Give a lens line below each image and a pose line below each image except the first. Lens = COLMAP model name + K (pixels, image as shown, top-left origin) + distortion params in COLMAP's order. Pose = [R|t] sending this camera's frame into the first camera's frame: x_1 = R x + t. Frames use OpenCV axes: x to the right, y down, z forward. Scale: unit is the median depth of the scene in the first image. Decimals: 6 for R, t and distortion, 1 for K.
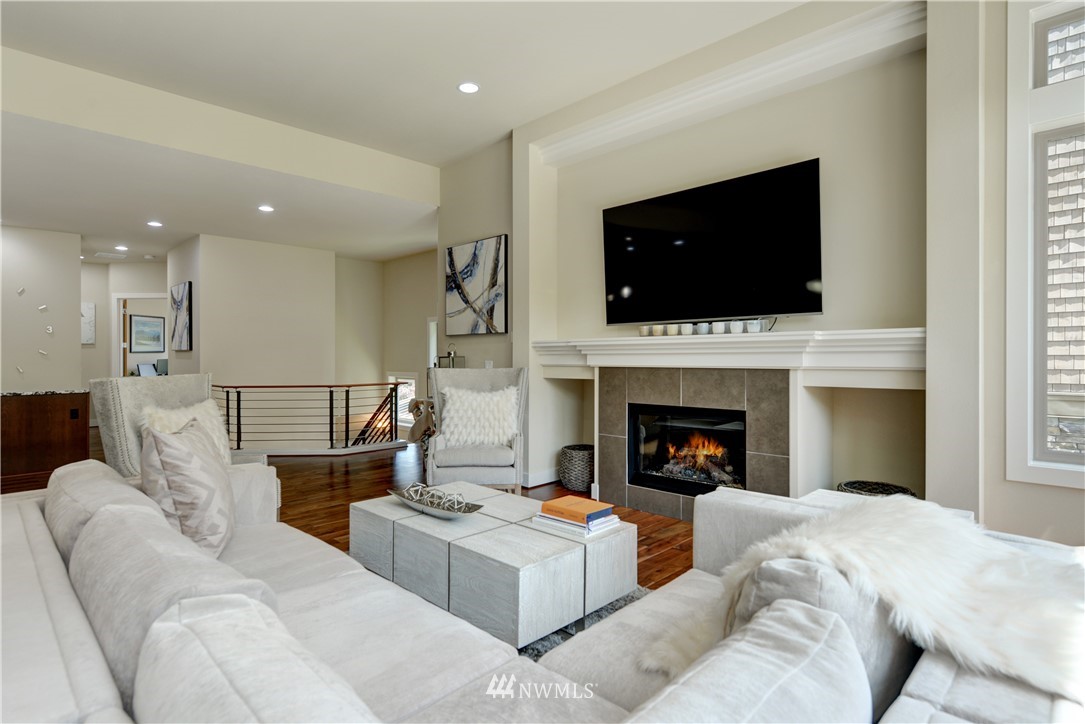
lens RADIAL K [[572.5, 0, 543.2], [0, 572.5, 352.4], [0, 0, 1]] dist [-0.000047, -0.000005]
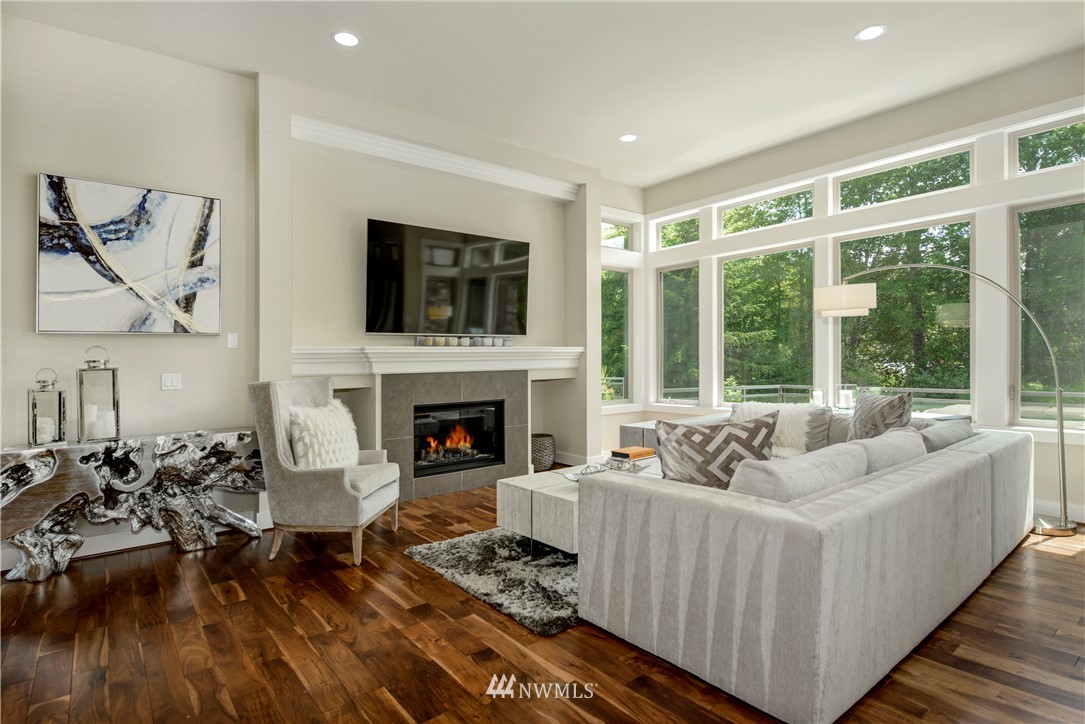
lens RADIAL K [[553.3, 0, 543.6], [0, 553.3, 365.6], [0, 0, 1]] dist [-0.001575, -0.000506]
pose [[0.105235, -0.000234, 0.994447, -0.866467], [0.015202, 0.999884, -0.001374, 0.015940], [-0.994331, 0.015262, 0.105226, 0.619292]]
